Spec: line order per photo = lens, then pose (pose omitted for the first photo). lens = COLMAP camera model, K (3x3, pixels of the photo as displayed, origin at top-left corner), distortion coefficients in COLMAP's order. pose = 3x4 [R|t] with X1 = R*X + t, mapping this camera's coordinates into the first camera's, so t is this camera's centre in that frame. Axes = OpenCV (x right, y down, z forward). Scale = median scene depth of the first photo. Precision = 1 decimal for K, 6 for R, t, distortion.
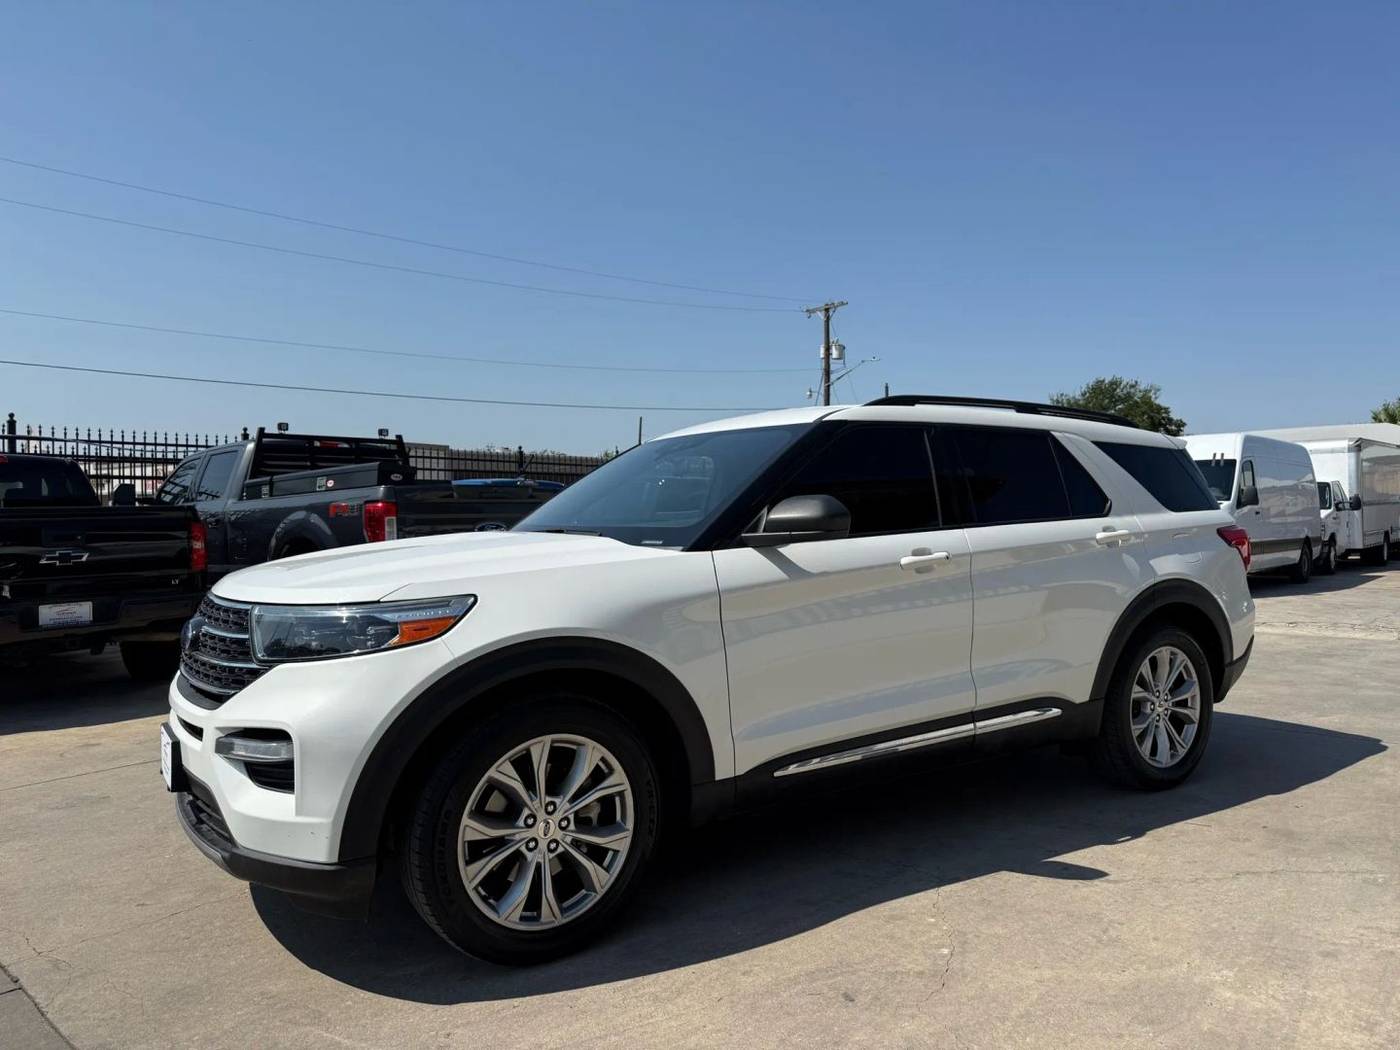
lens RADIAL K [[1002.7, 0, 713.3], [0, 1002.7, 536.5], [0, 0, 1]] dist [0.013867, -0.025398]
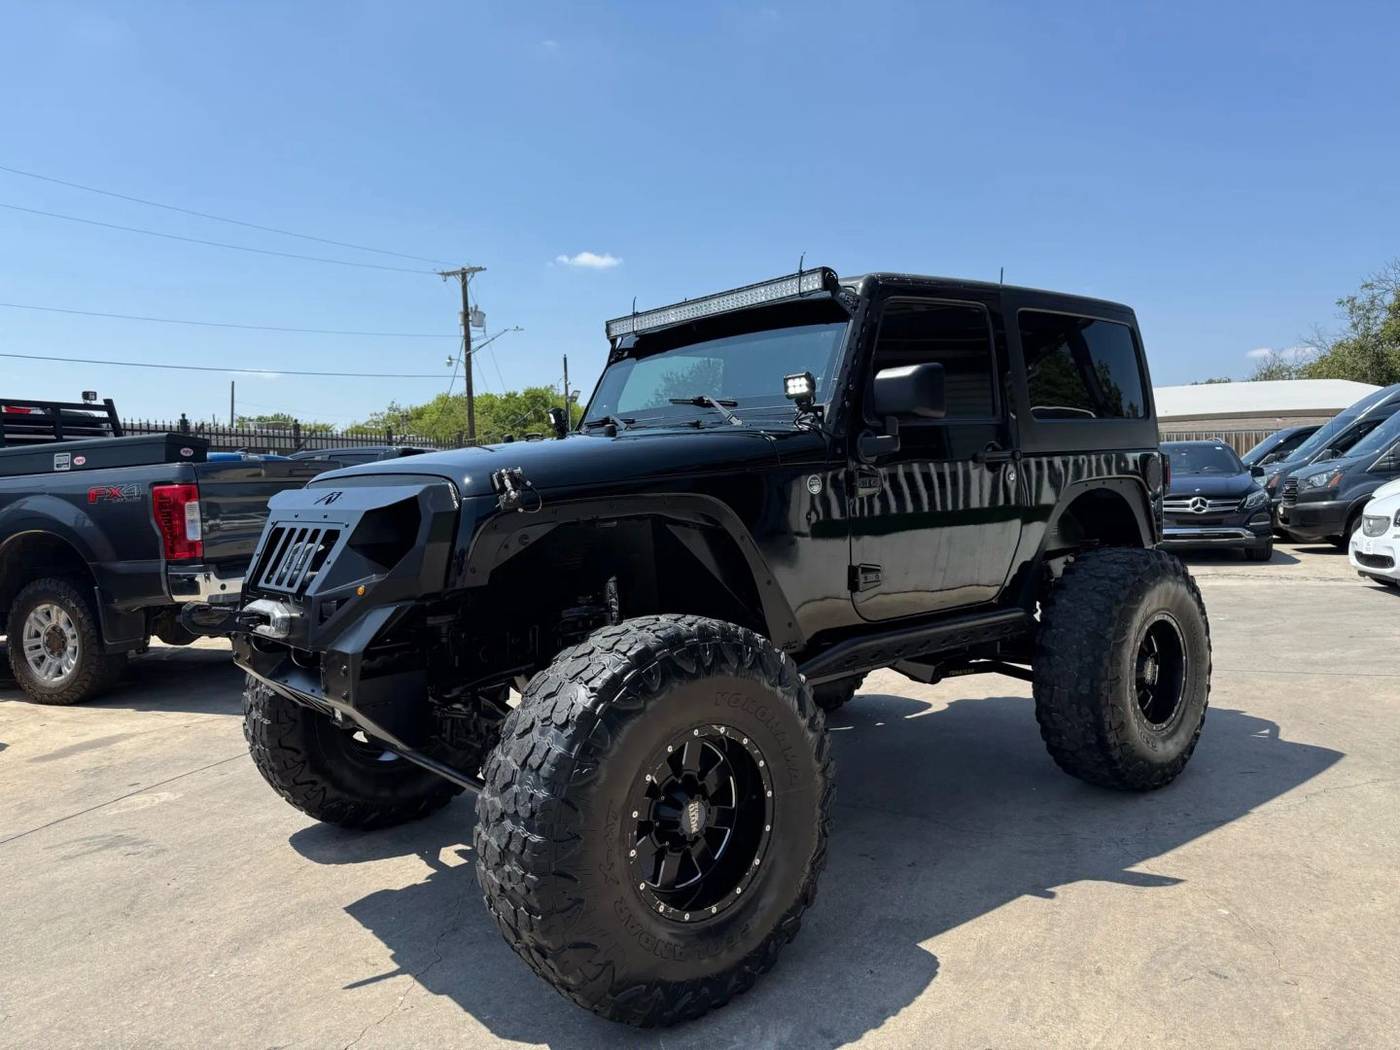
lens RADIAL K [[1002.7, 0, 704.9], [0, 1002.7, 526.1], [0, 0, 1]] dist [0.013867, -0.025398]
pose [[0.924850, -0.035363, 0.378685, -0.193789], [0.028334, 0.999307, 0.024122, -0.006052], [-0.379276, -0.011580, 0.925211, 0.078969]]
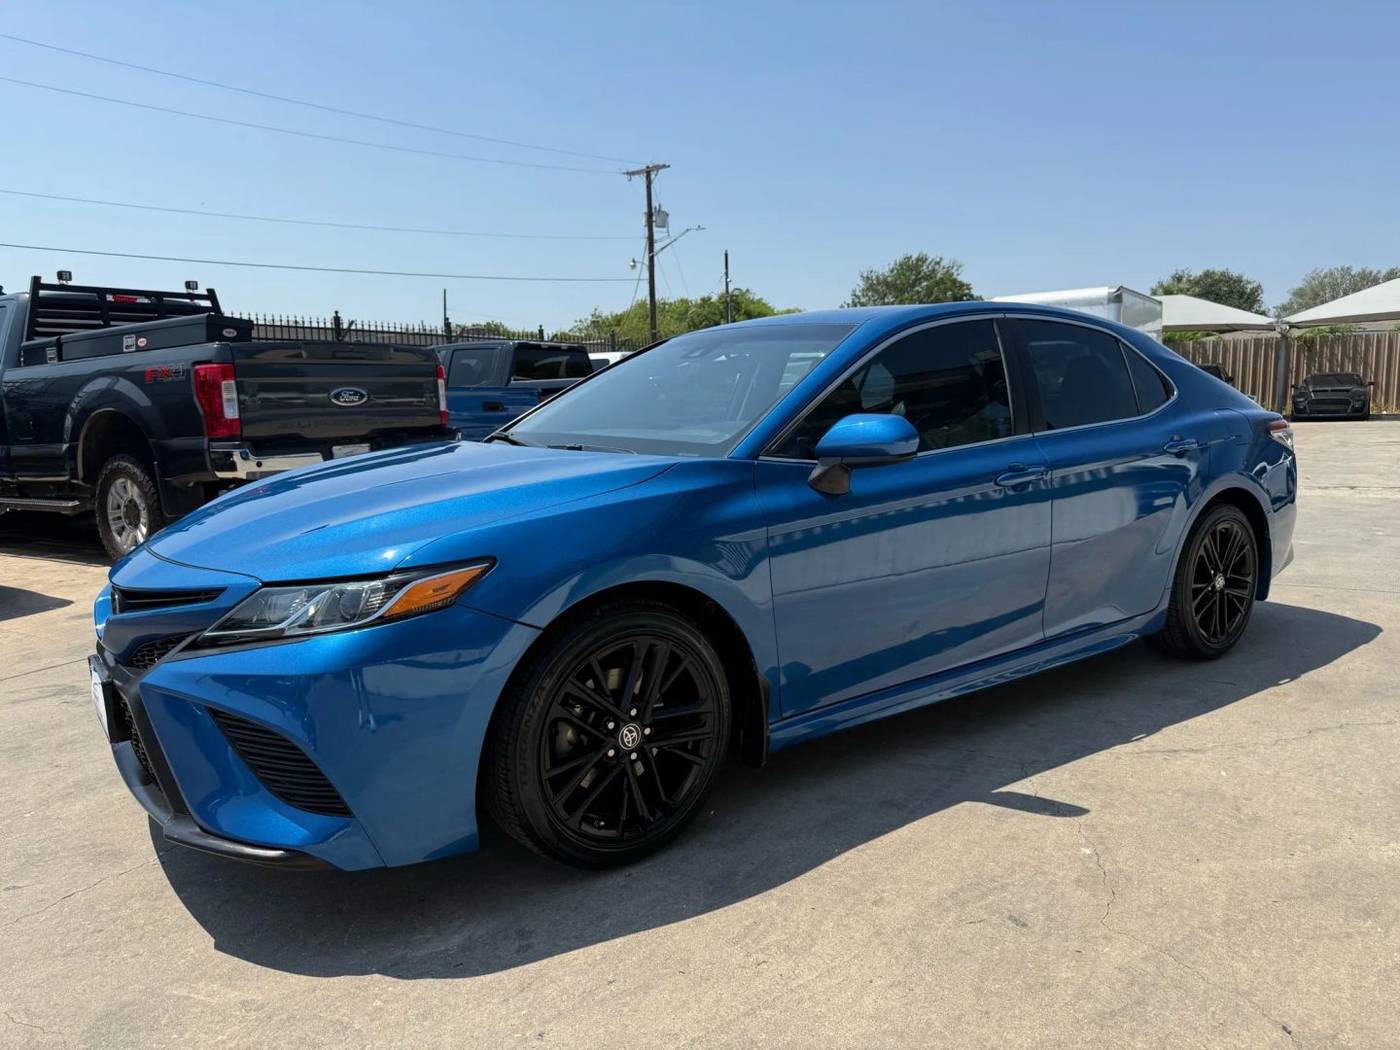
lens RADIAL K [[1002.7, 0, 712.1], [0, 1002.7, 543.8], [0, 0, 1]] dist [0.013867, -0.025398]
pose [[0.982178, -0.041337, 0.183351, -0.068984], [0.018199, 0.991847, 0.126126, 0.013066], [-0.187070, -0.120541, 0.974923, 0.080301]]
